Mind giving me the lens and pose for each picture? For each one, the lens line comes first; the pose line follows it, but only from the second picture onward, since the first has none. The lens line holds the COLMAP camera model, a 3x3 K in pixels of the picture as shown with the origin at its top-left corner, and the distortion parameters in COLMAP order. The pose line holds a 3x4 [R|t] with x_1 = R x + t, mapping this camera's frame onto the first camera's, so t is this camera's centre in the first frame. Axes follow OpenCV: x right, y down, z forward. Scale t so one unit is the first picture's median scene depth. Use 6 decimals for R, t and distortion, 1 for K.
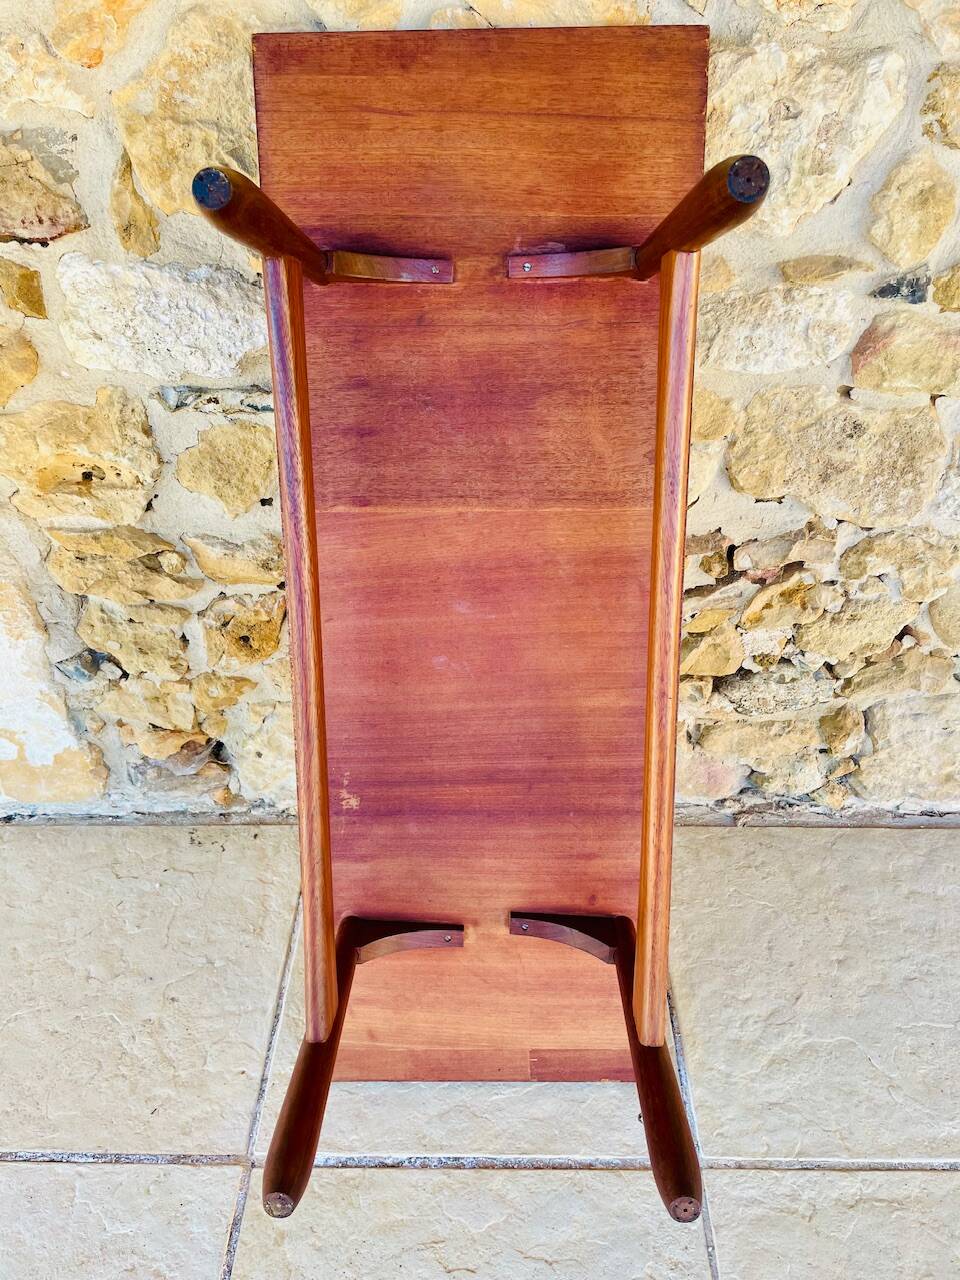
lens RADIAL K [[983.9, 0, 472.3], [0, 983.9, 648.9], [0, 0, 1]] dist [0.089181, -0.118348]
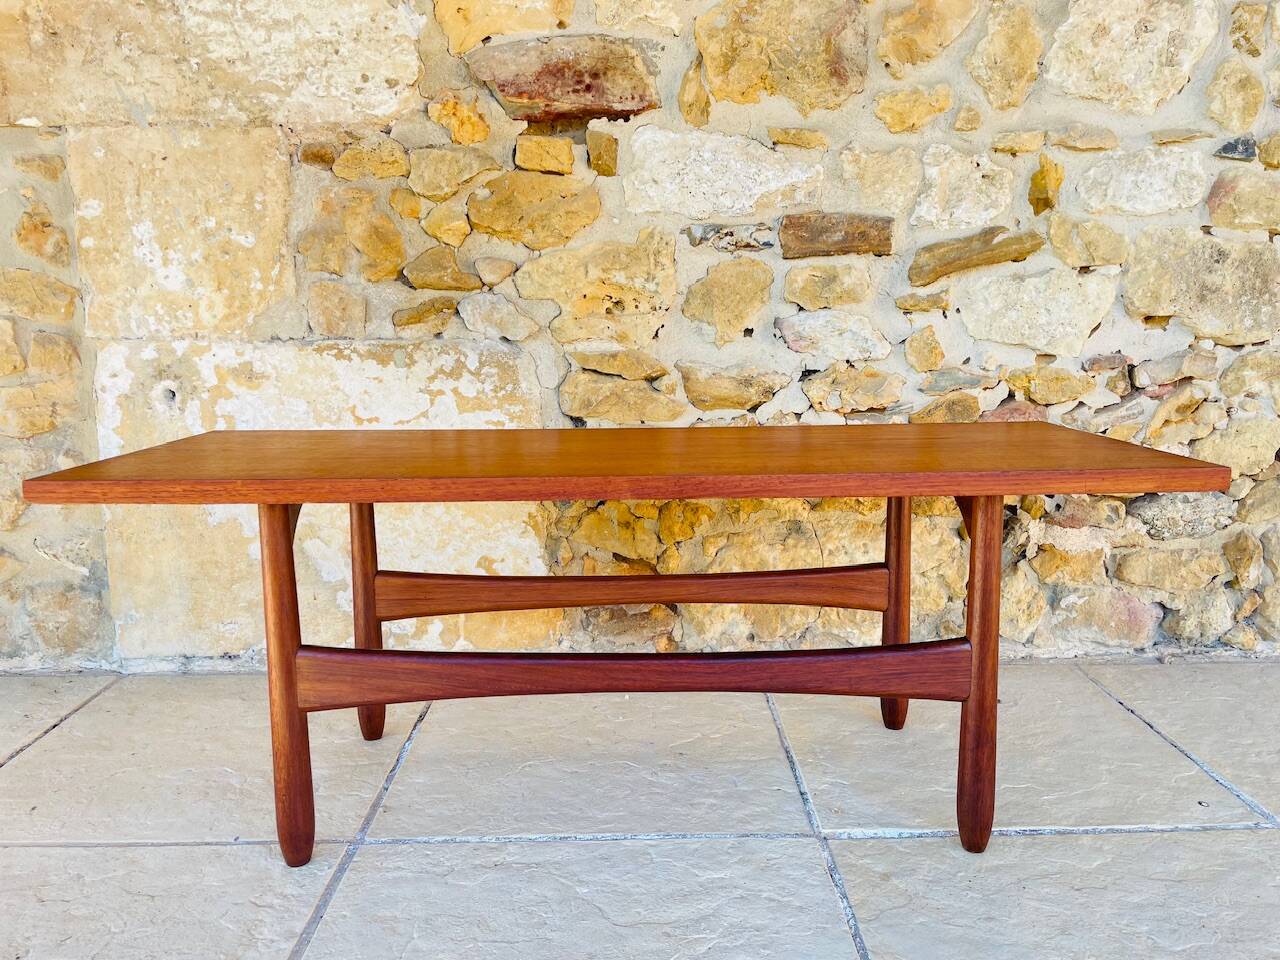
lens RADIAL K [[983.9, 0, 642.9], [0, 983.9, 476.8], [0, 0, 1]] dist [0.089181, -0.118348]
pose [[0.999382, -0.000108, 0.035144, -0.388992], [0.016145, 0.889644, -0.456369, 0.580257], [-0.031216, 0.456654, 0.889096, -0.009436]]
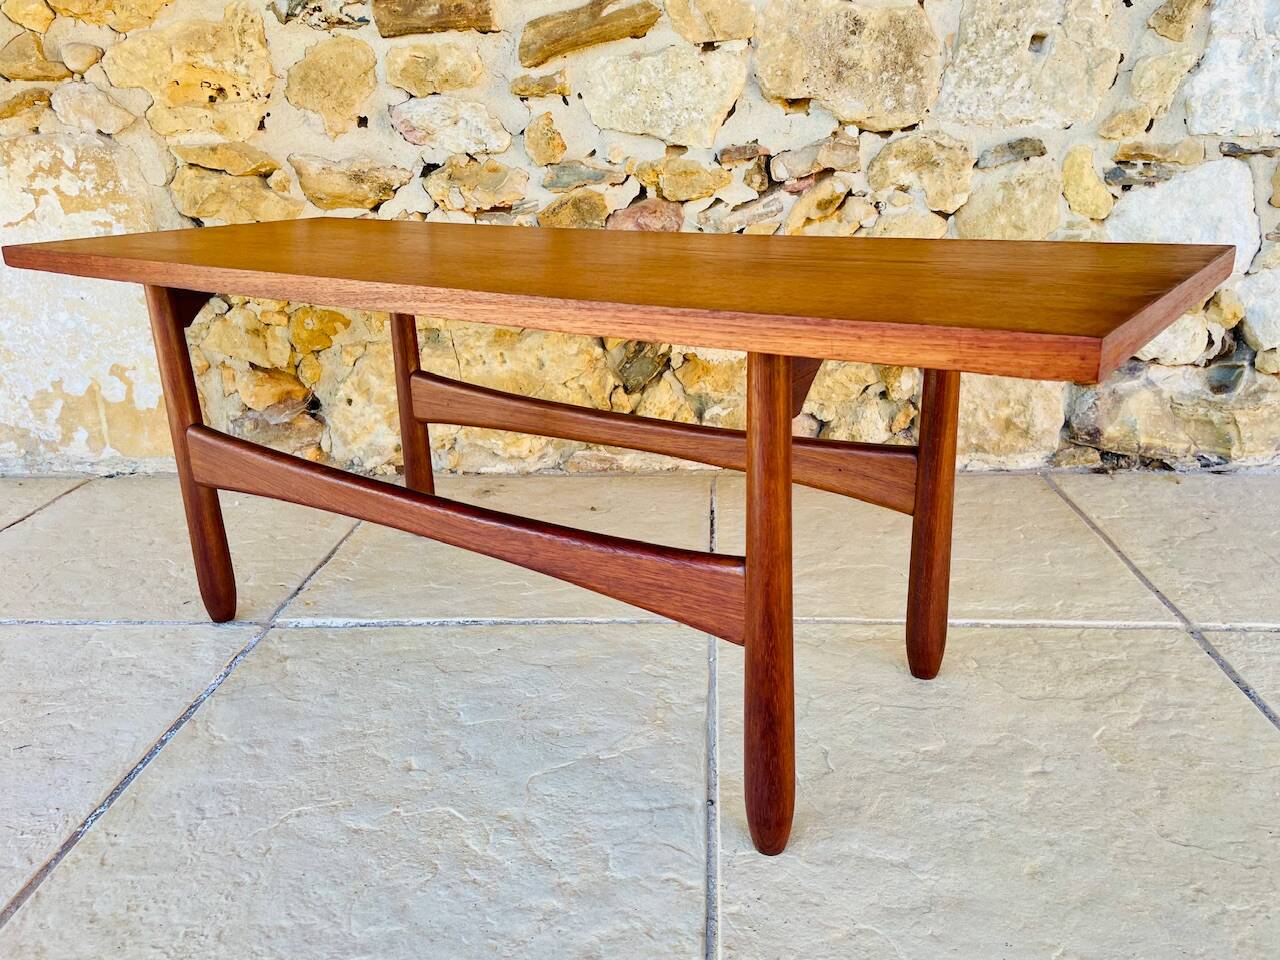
lens RADIAL K [[983.9, 0, 642.1], [0, 983.9, 488.7], [0, 0, 1]] dist [0.089181, -0.118348]
pose [[0.999229, 0.004273, -0.039028, 0.167620], [-0.015753, 0.954171, -0.298848, 0.609950], [0.035963, 0.299232, 0.953502, 0.030611]]
